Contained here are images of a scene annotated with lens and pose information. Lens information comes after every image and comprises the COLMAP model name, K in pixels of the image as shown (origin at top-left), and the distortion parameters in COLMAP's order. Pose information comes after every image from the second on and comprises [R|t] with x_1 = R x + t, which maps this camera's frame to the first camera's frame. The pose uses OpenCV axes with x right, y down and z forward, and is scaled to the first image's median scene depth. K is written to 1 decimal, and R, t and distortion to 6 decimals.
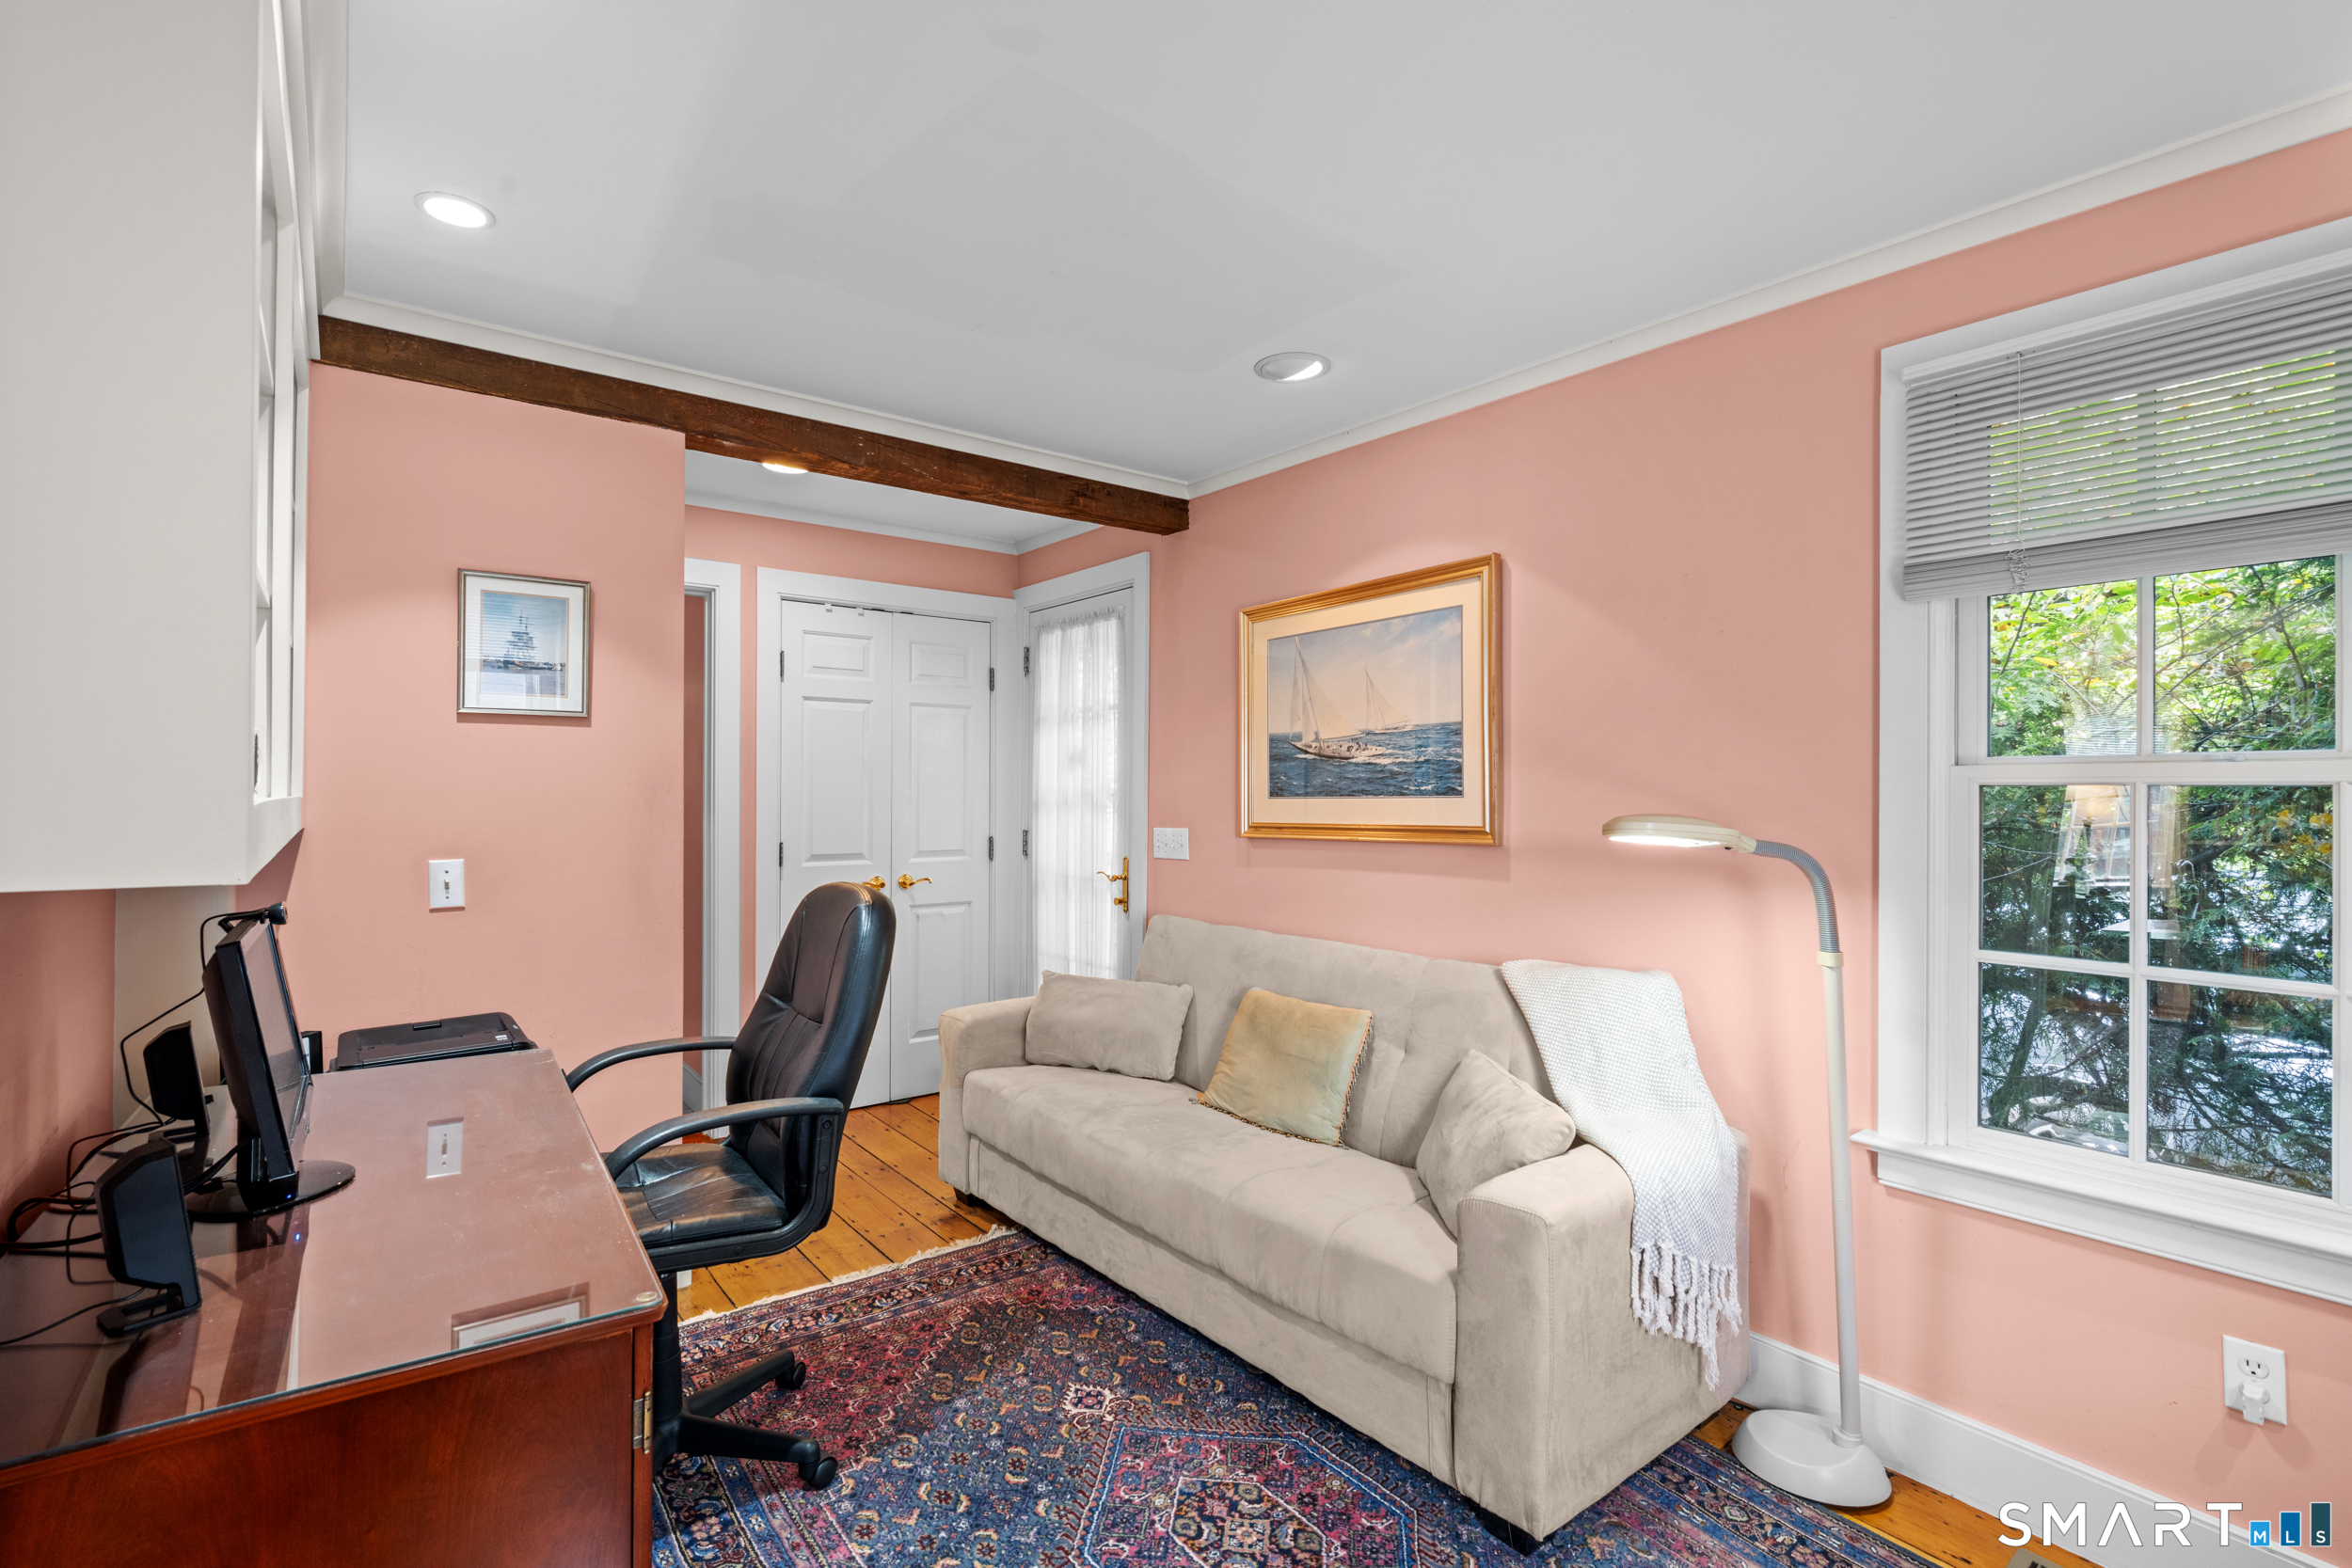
lens RADIAL K [[1065.3, 0, 1173.6], [0, 1065.3, 784.7], [0, 0, 1]] dist [0.000137, 0.000009]
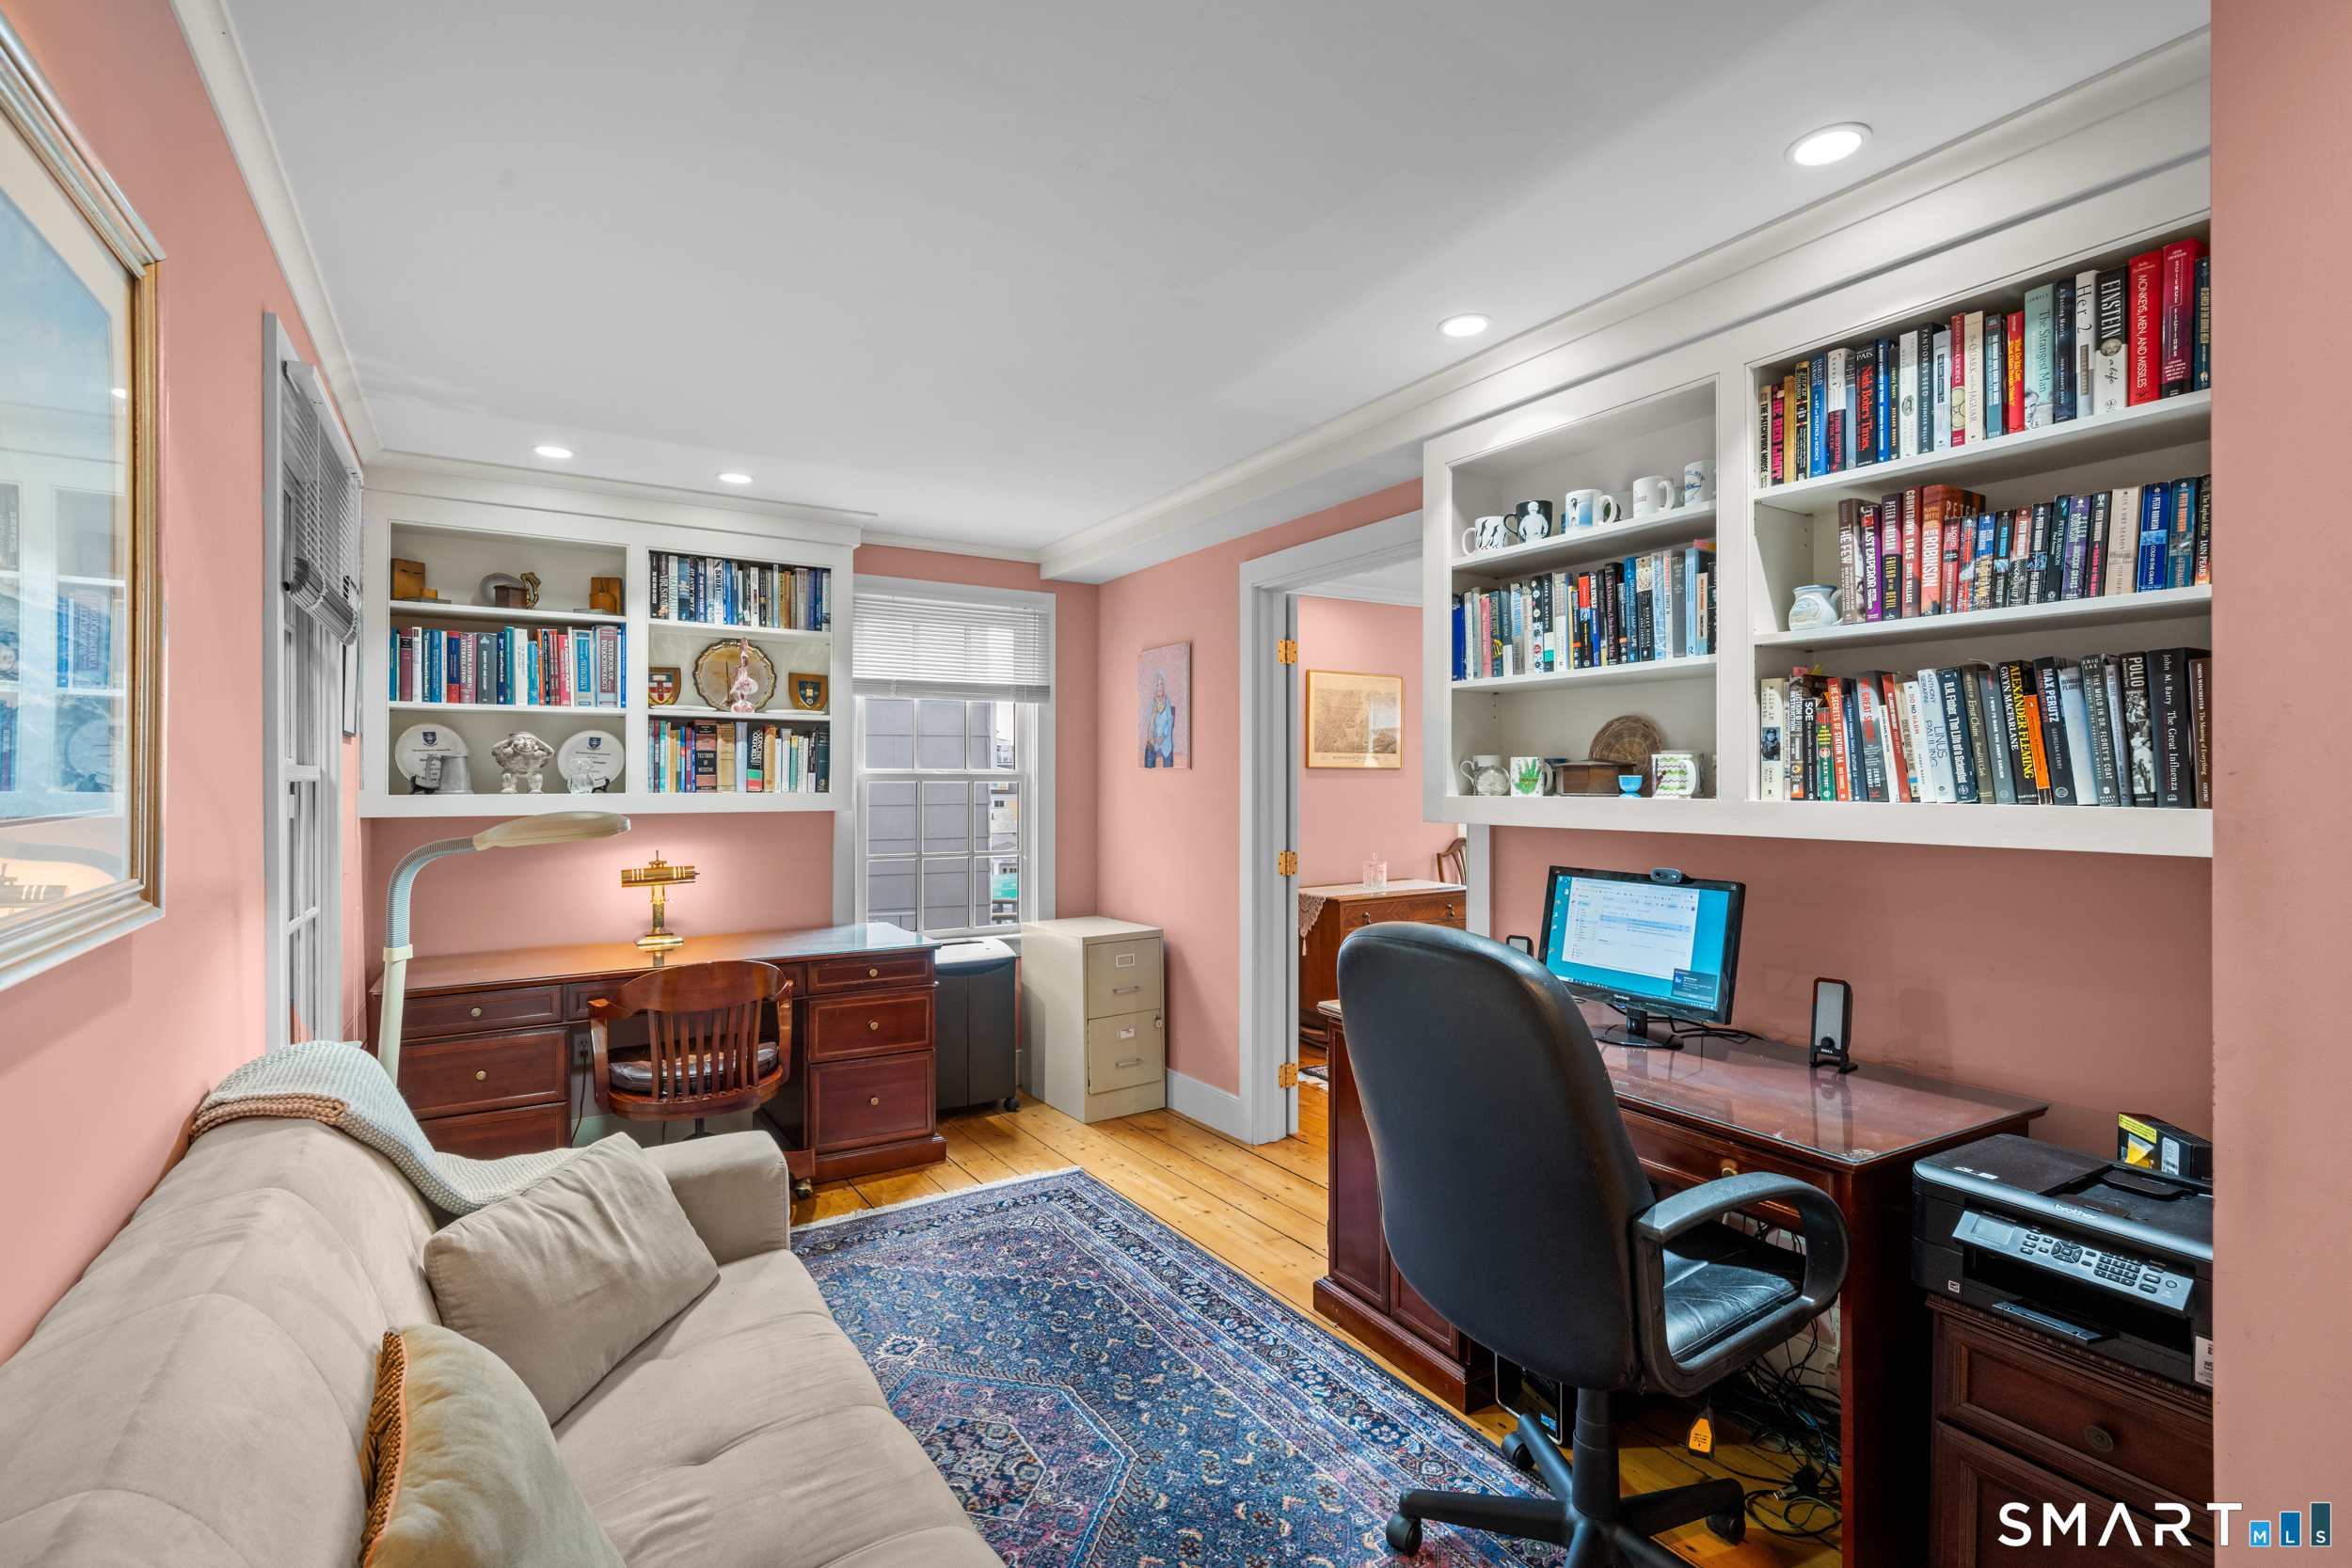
lens RADIAL K [[1065.3, 0, 1180.9], [0, 1065.3, 776.4], [0, 0, 1]] dist [0.000137, 0.000009]
pose [[-0.995397, -0.003530, 0.095770, -0.233703], [-0.003995, 0.999981, -0.004665, -0.005215], [-0.095752, -0.005026, -0.995393, 1.991149]]
